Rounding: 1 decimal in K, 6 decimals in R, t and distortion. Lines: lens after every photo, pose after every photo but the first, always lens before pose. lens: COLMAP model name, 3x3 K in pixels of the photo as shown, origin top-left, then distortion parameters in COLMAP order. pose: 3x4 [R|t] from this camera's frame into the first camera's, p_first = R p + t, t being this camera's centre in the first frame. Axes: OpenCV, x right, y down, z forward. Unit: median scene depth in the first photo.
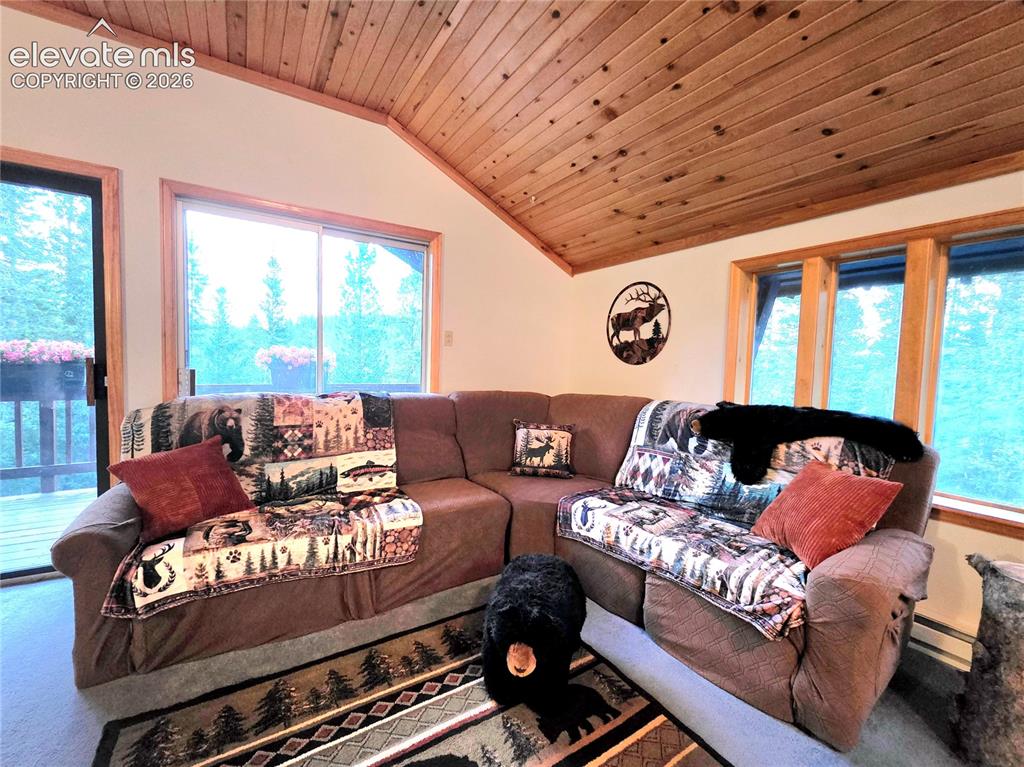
lens RADIAL K [[434.0, 0, 510.3], [0, 434.0, 385.2], [0, 0, 1]] dist [0.001385, 0.000272]
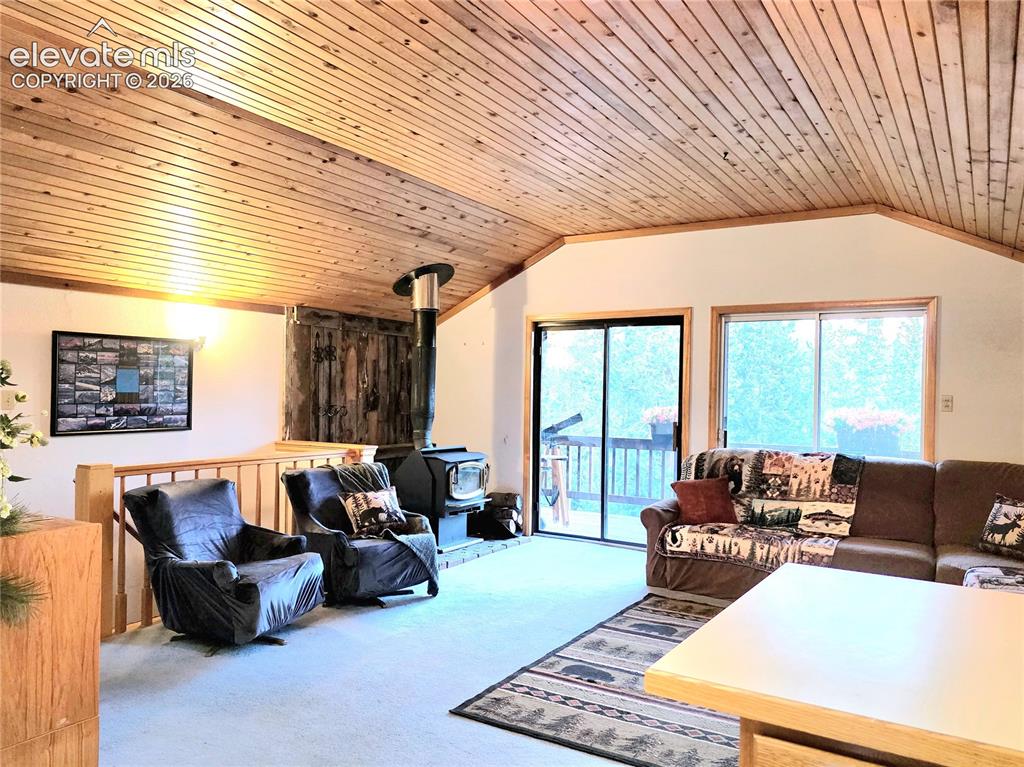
lens RADIAL K [[772.7, 0, 510.9], [0, 772.7, 398.0], [0, 0, 1]] dist [0.071817, -0.078430]
pose [[0.444490, -0.015853, -0.895643, 1.280653], [-0.055752, 0.997415, -0.045323, 0.013087], [0.894047, 0.070079, 0.442458, -0.796819]]
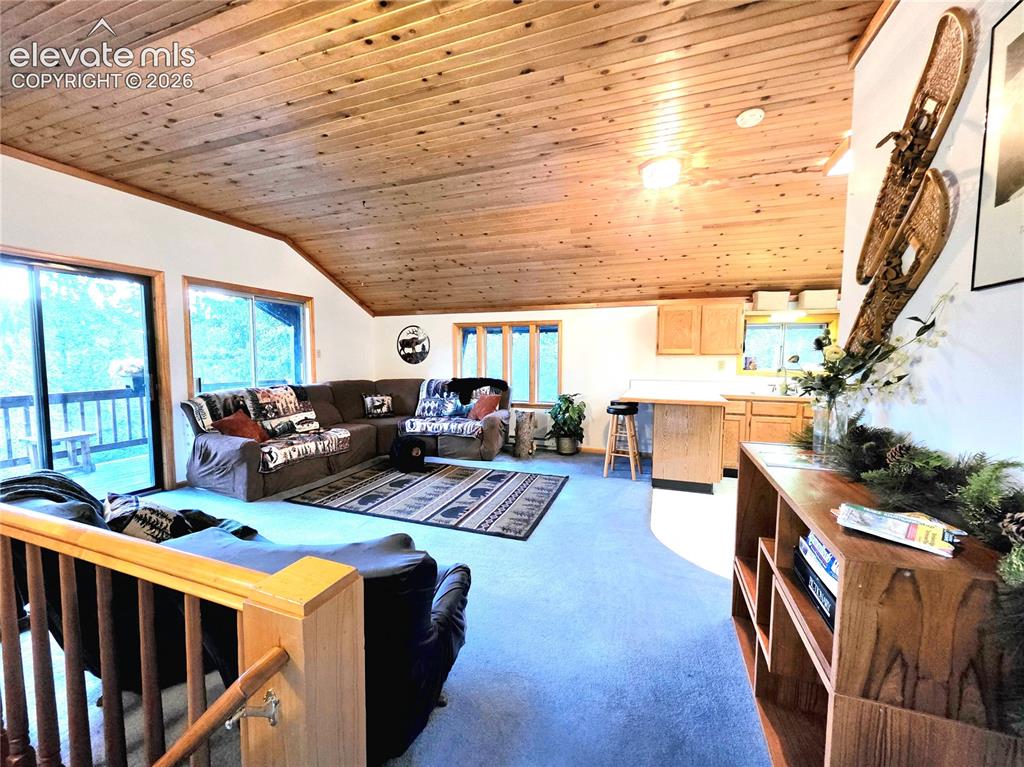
lens RADIAL K [[404.9, 0, 512.3], [0, 404.9, 388.6], [0, 0, 1]] dist [0.002113, 0.000006]
pose [[0.785272, -0.077171, 0.614323, -0.759853], [0.054366, 0.996964, 0.055743, -0.014423], [-0.616760, -0.010375, 0.787083, -1.171087]]
